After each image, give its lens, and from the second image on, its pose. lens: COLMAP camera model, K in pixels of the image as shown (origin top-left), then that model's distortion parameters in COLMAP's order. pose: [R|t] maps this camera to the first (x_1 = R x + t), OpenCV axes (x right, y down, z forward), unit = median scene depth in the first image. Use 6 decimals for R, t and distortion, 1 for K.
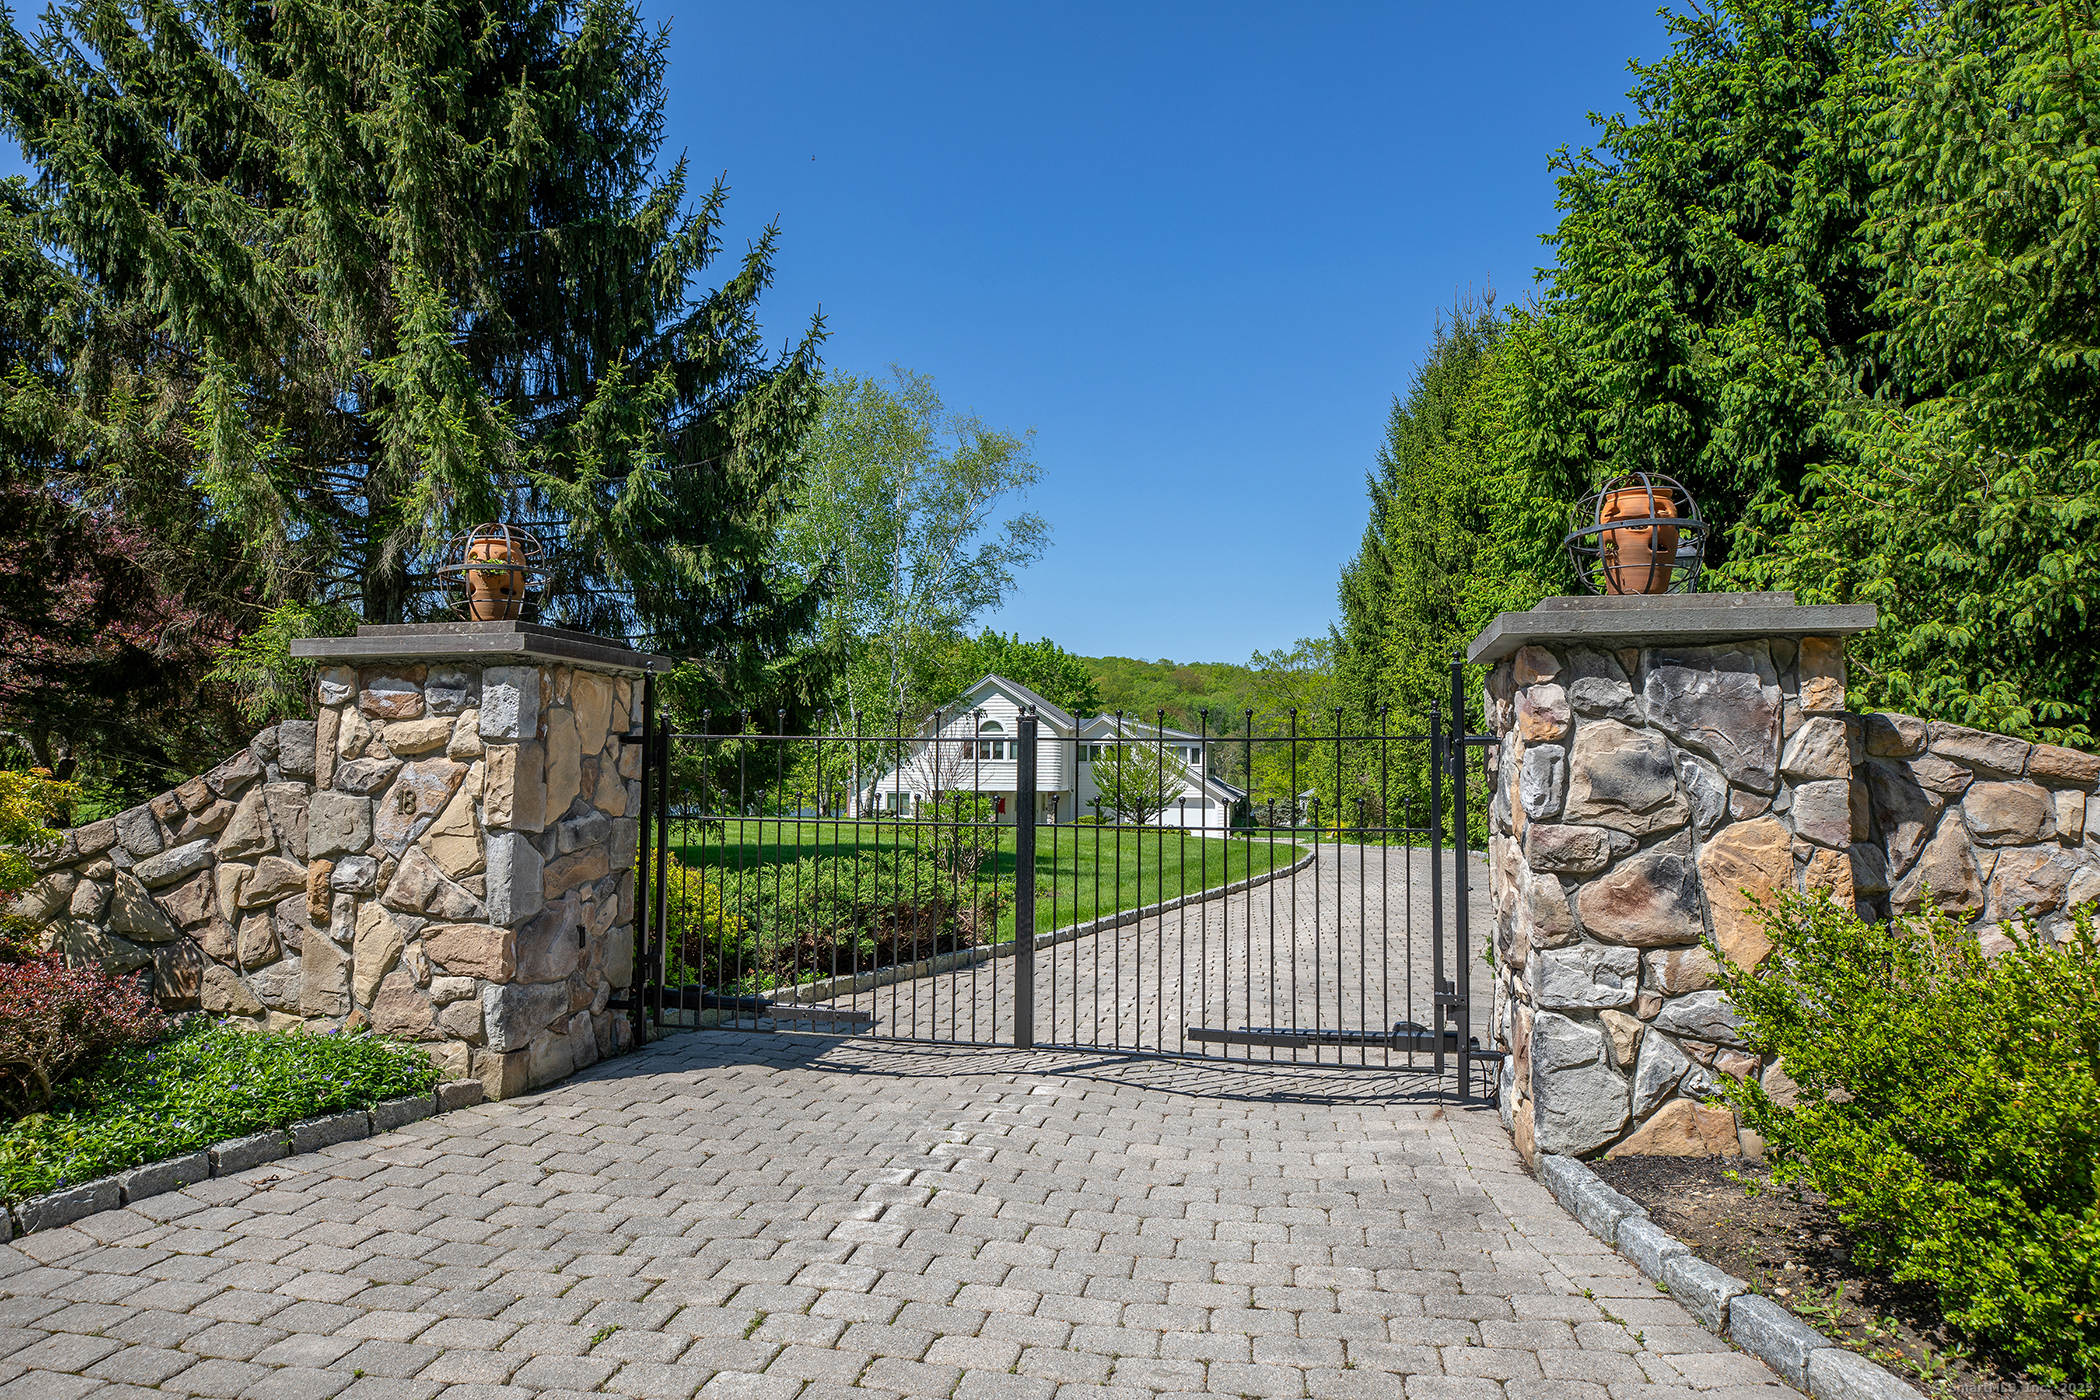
lens RADIAL K [[1249.1, 0, 1050.0], [0, 1249.1, 700.0], [0, 0, 1]] dist [-0.001241, -0.000014]
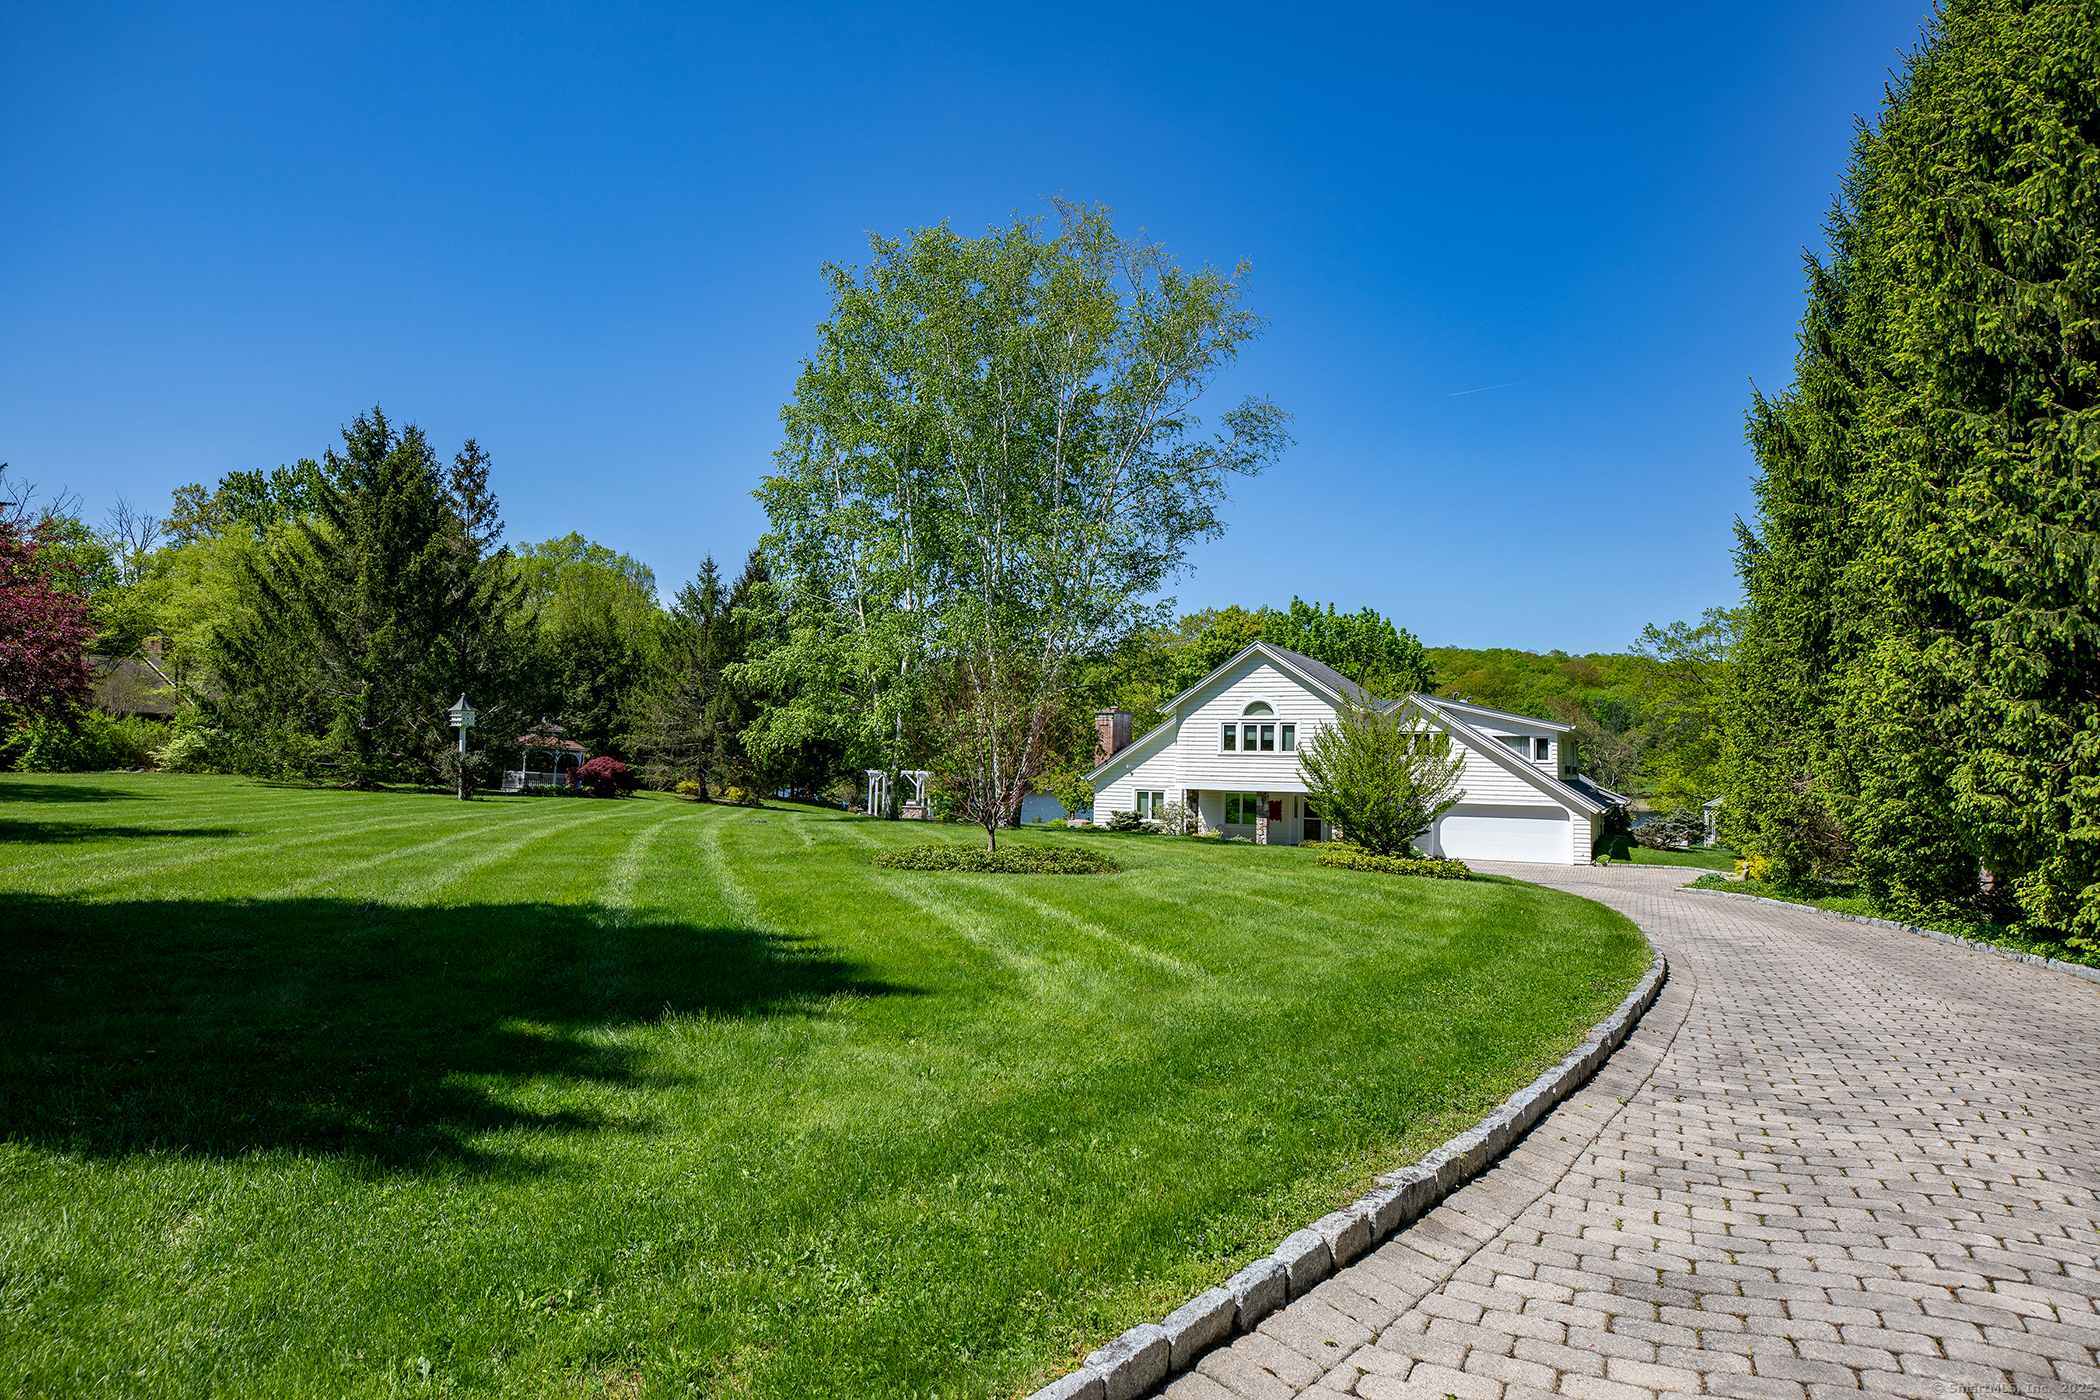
lens RADIAL K [[1219.3, 0, 1050.0], [0, 1219.3, 700.0], [0, 0, 1]] dist [-0.019045, 0.000077]
pose [[0.953076, -0.002613, -0.302720, 0.054231], [0.003221, 0.999994, 0.001510, 0.013087], [0.302714, -0.002414, 0.953078, 0.218963]]
